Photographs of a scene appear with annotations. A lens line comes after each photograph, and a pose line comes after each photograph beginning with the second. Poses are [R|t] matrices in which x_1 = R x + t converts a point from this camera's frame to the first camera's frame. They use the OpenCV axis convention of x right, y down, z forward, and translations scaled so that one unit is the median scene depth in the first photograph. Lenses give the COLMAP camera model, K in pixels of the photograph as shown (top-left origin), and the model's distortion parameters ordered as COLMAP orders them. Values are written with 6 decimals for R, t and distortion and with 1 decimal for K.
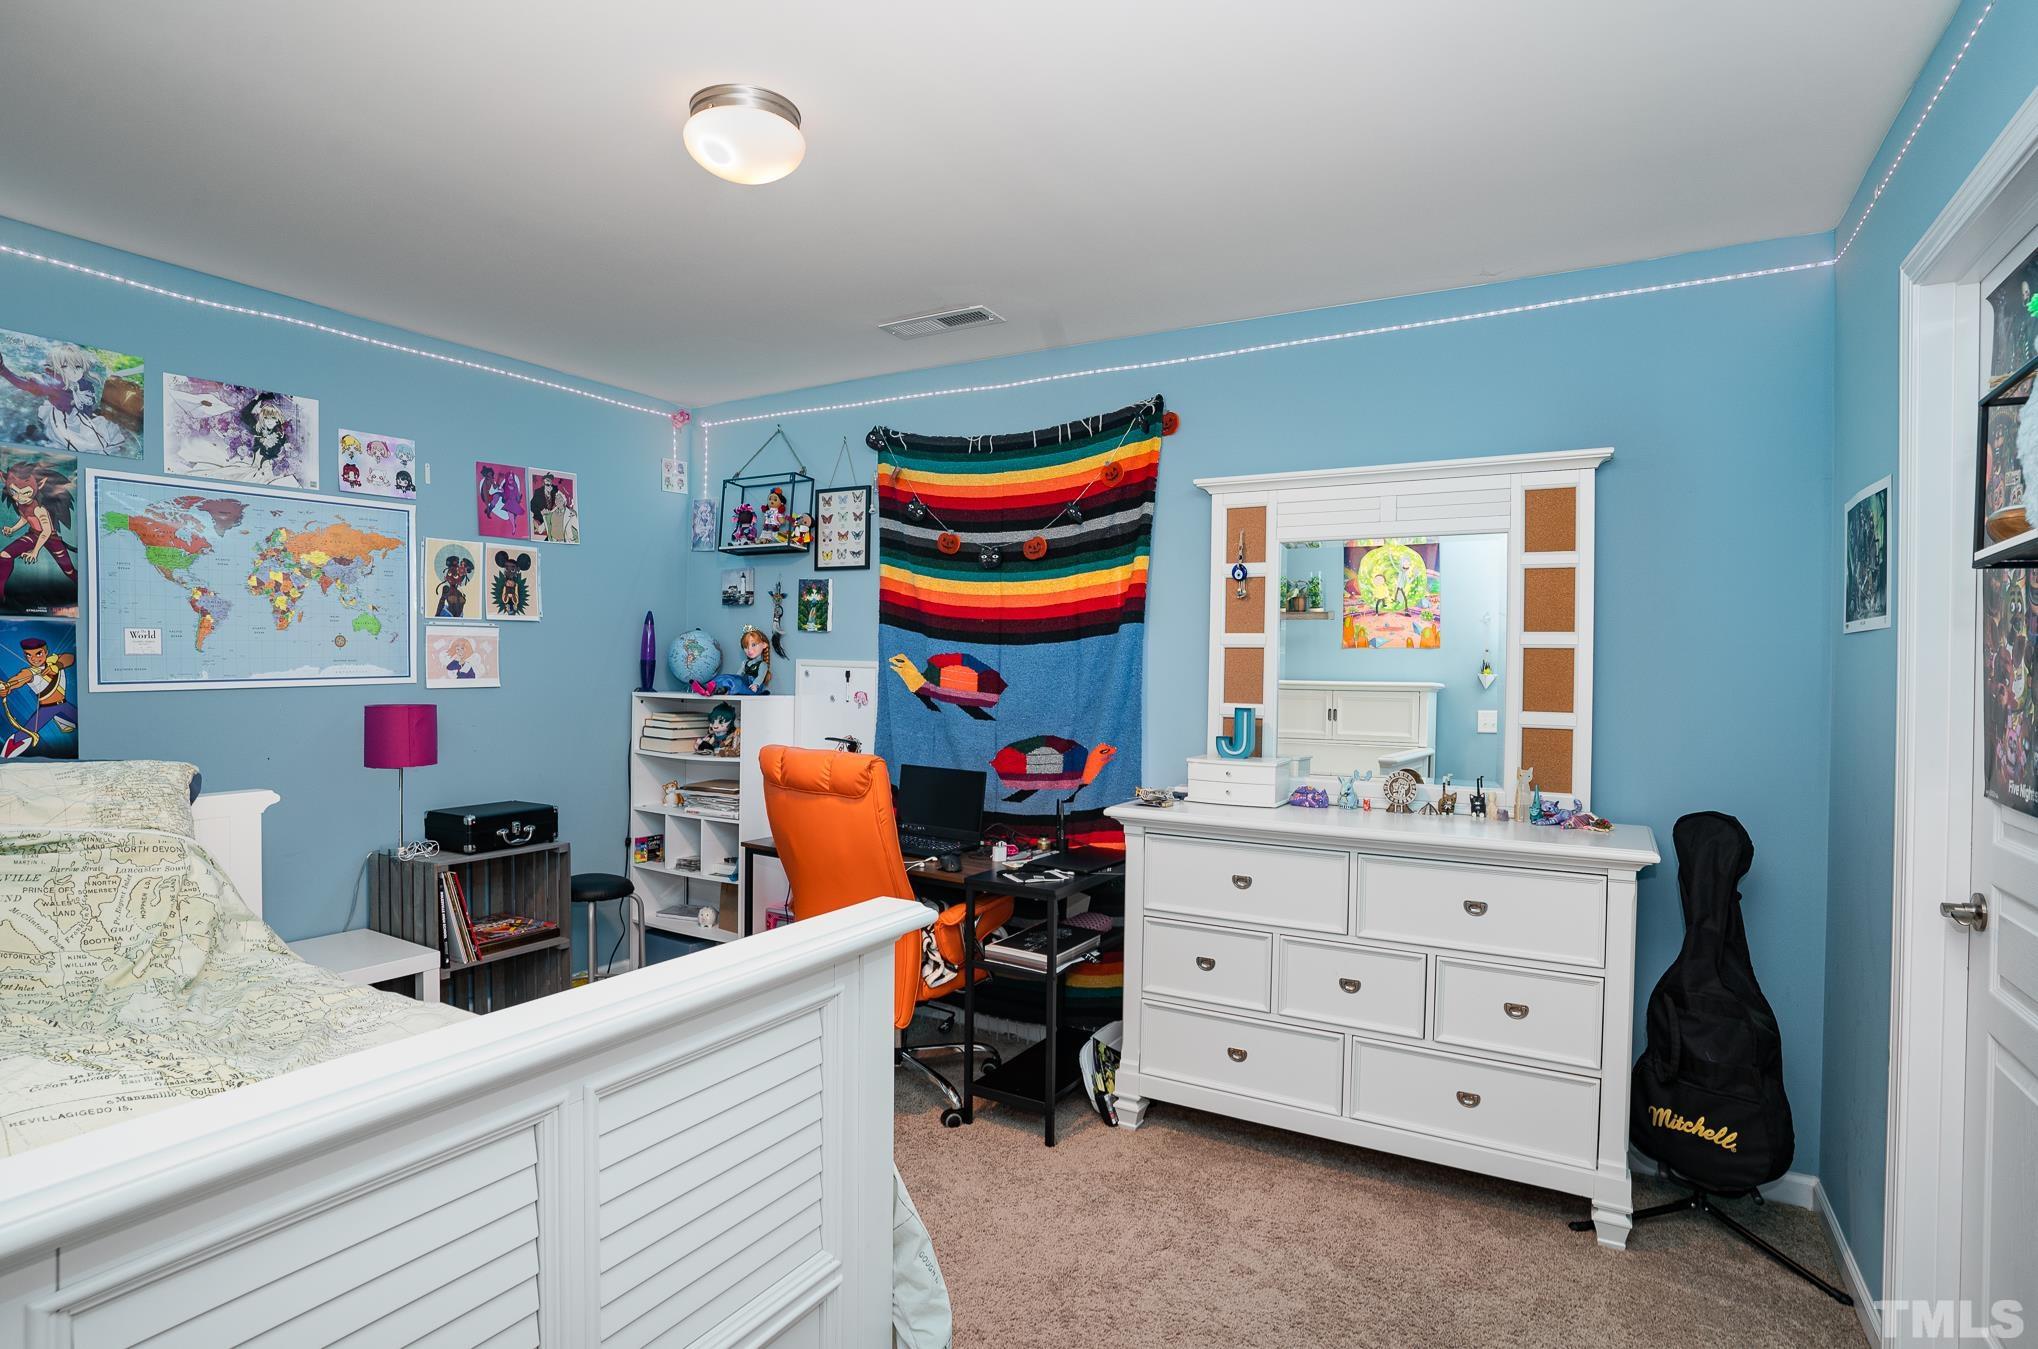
lens RADIAL K [[1037.5, 0, 1005.2], [0, 1037.5, 676.5], [0, 0, 1]] dist [-0.079248, 0.037623]
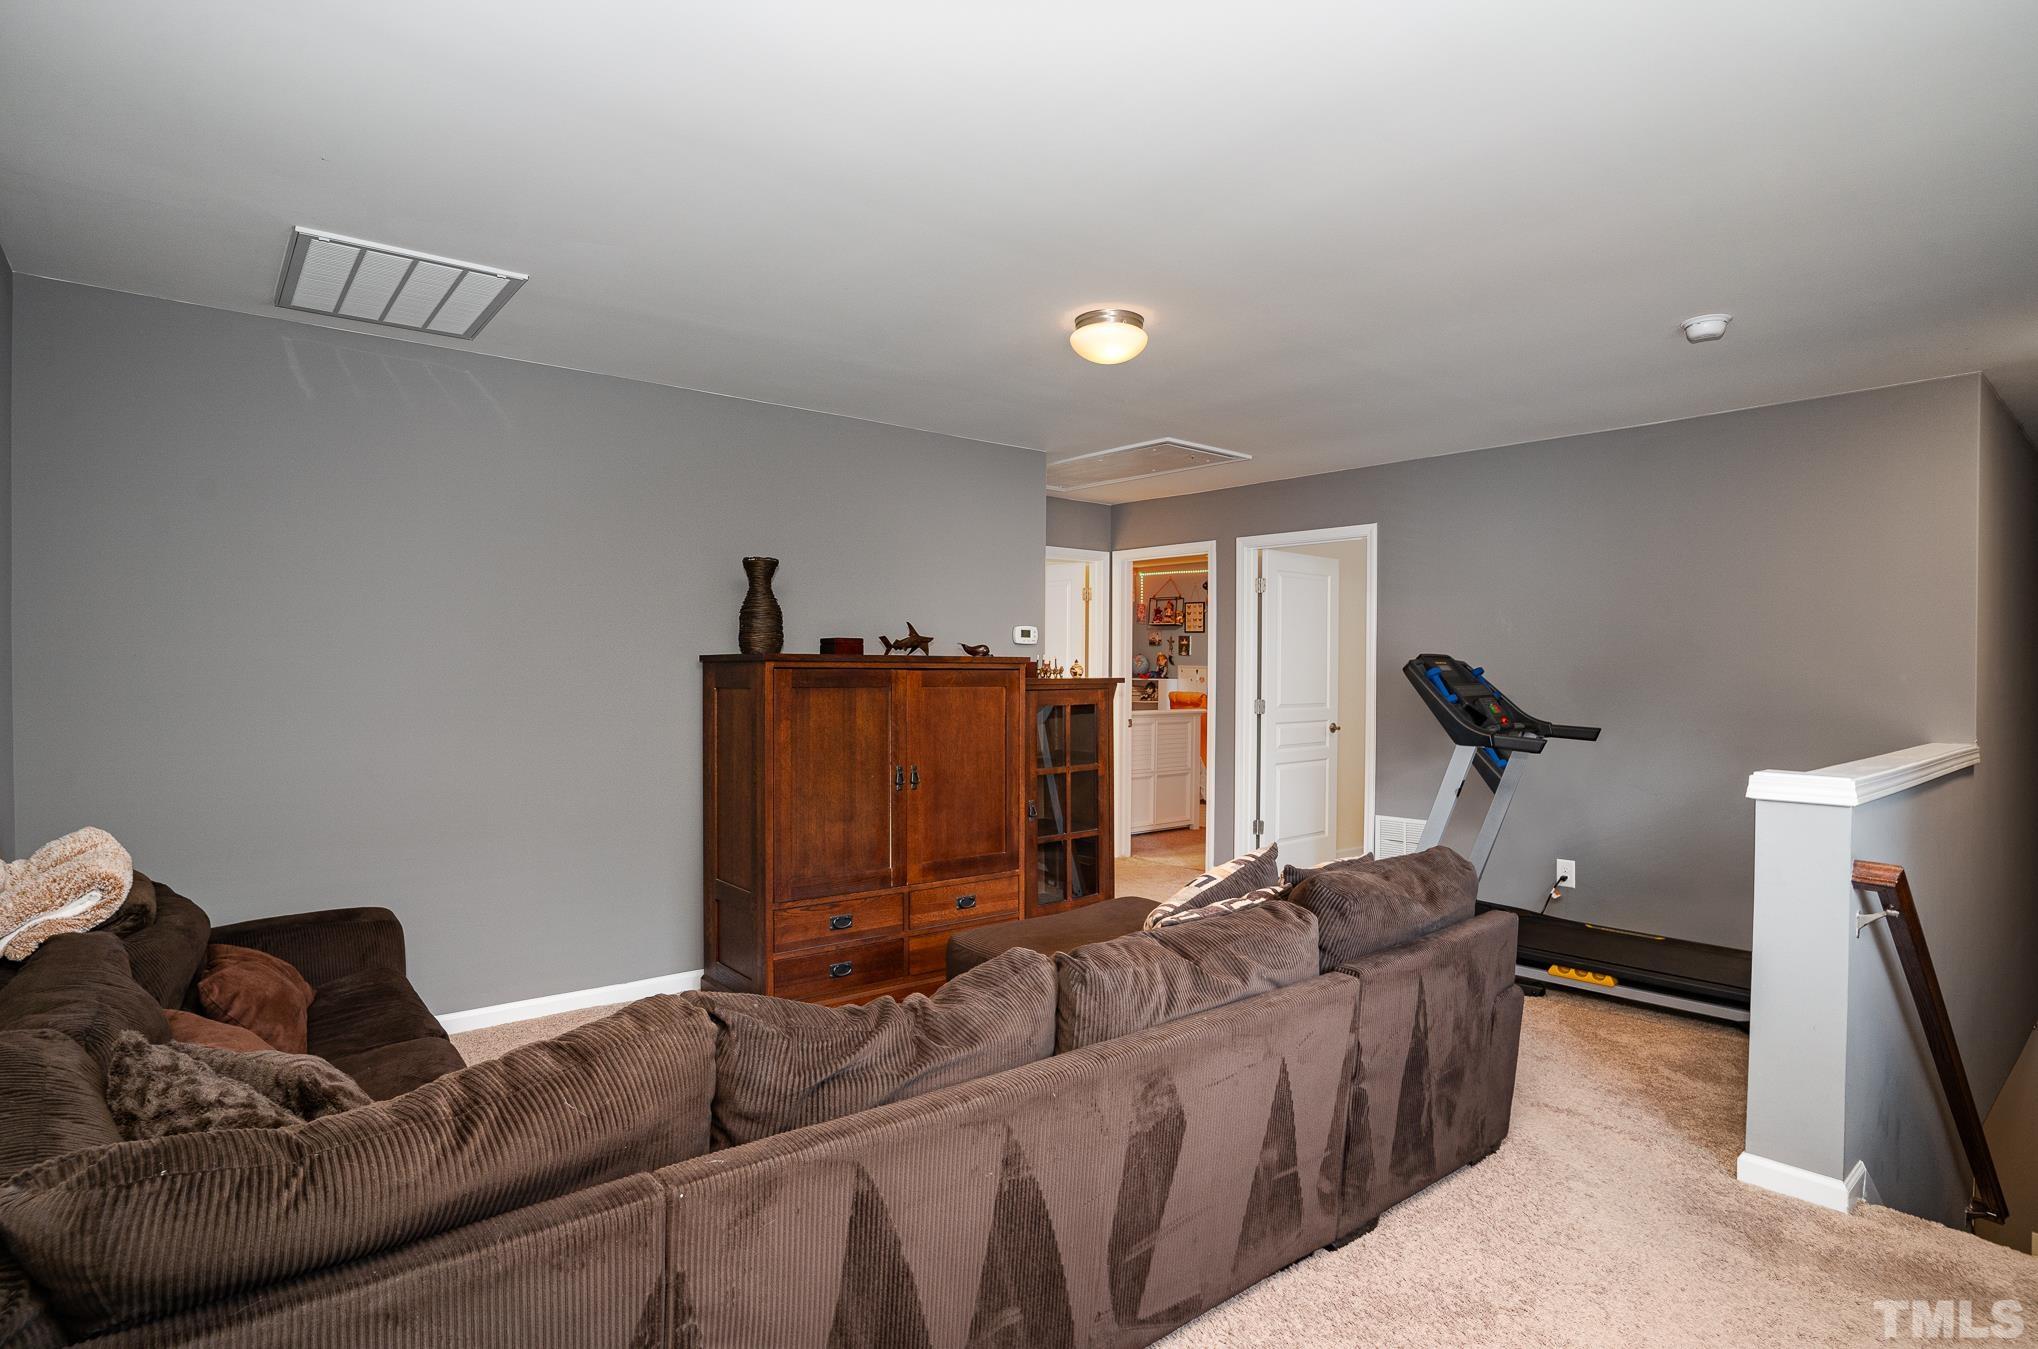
lens RADIAL K [[1037.5, 0, 1005.2], [0, 1037.5, 676.5], [0, 0, 1]] dist [-0.079248, 0.037623]
pose [[0.959362, 0.003900, -0.282151, 0.126794], [-0.005323, 0.999977, -0.004278, 0.025522], [0.282128, 0.005606, 0.959360, -1.702482]]
